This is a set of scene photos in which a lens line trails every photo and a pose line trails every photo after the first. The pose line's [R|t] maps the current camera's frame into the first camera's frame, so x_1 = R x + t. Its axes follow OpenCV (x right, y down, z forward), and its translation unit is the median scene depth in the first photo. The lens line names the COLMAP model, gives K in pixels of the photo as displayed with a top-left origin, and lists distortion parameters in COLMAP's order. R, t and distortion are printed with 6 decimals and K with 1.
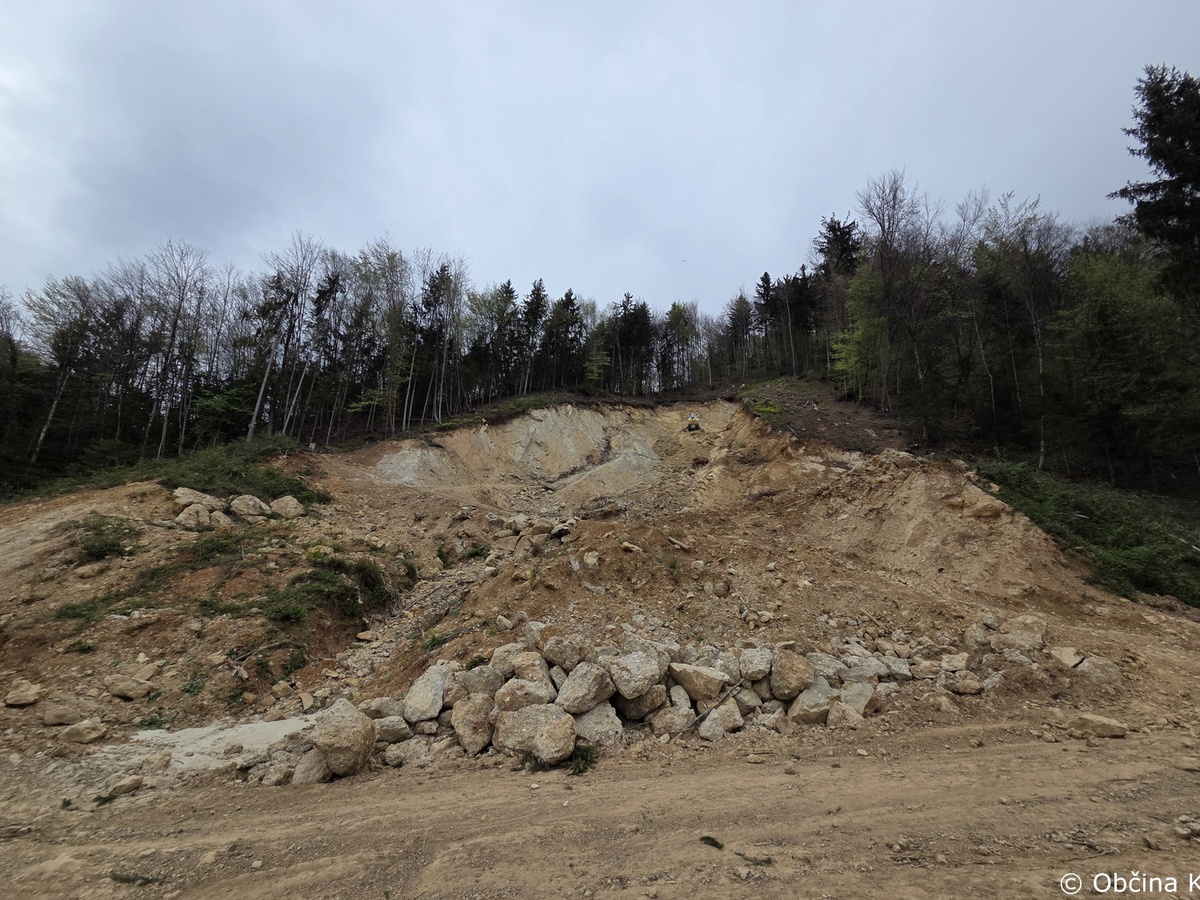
lens RADIAL K [[487.5, 0, 602.8], [0, 487.5, 446.4], [0, 0, 1]] dist [-0.002261, 0.000468]
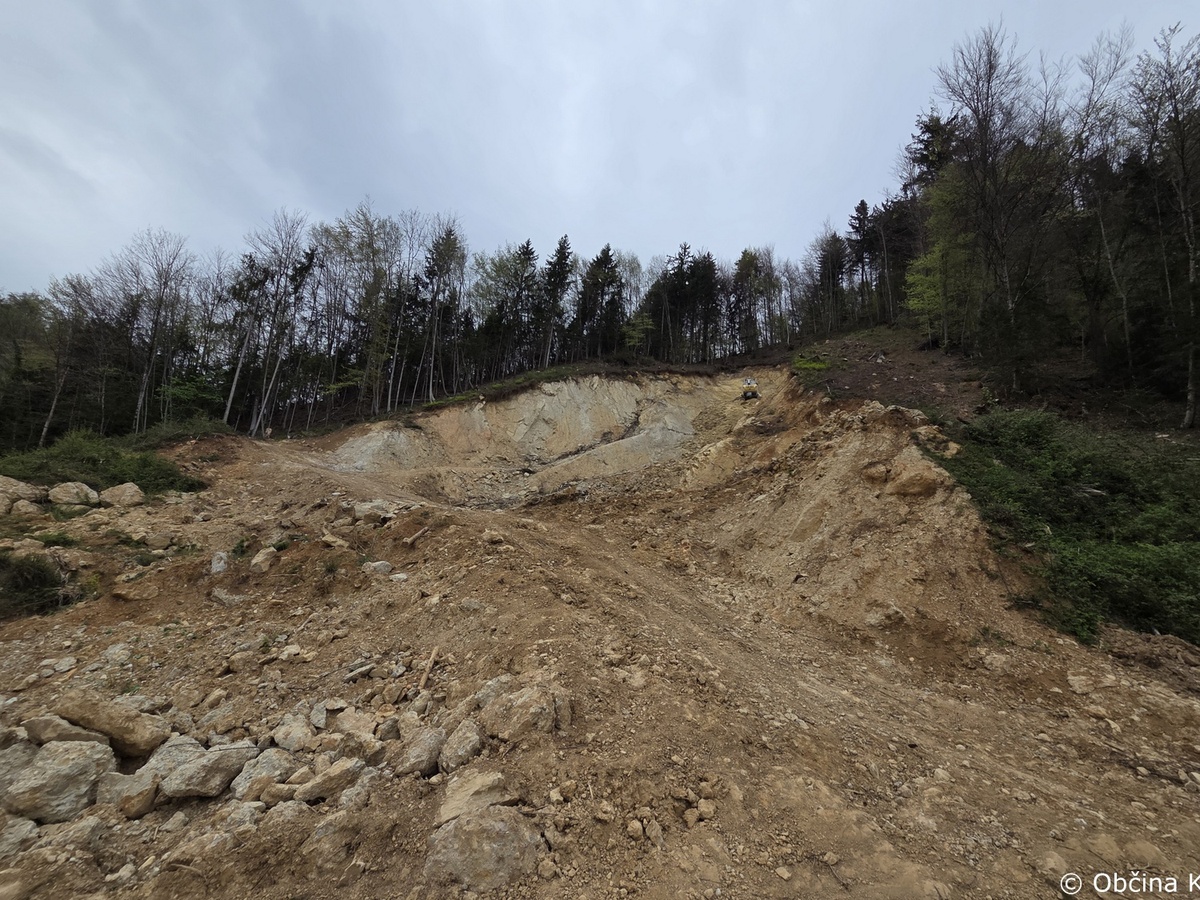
lens RADIAL K [[531.9, 0, 603.5], [0, 531.9, 448.1], [0, 0, 1]] dist [0.000475, 0.001211]
pose [[0.980803, -0.030497, -0.192604, 0.163174], [0.038058, 0.998639, 0.035675, 0.013775], [0.191254, -0.042320, 0.980628, 0.077045]]
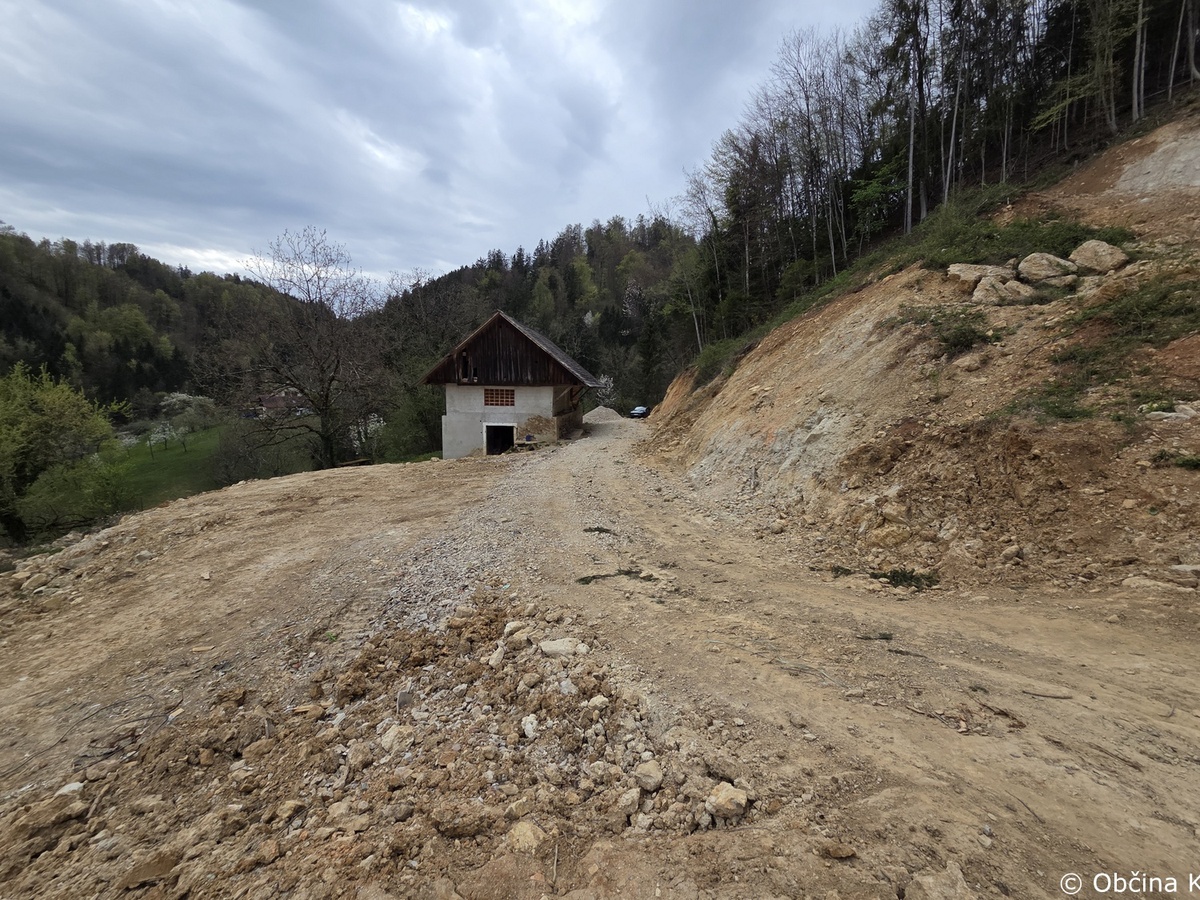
lens RADIAL K [[487.5, 0, 602.8], [0, 487.5, 446.4], [0, 0, 1]] dist [-0.002261, 0.000468]
pose [[0.448707, 0.041666, -0.892707, -0.128984], [0.324886, 0.922961, 0.206377, 0.001721], [0.832533, -0.382631, 0.400603, 0.016238]]
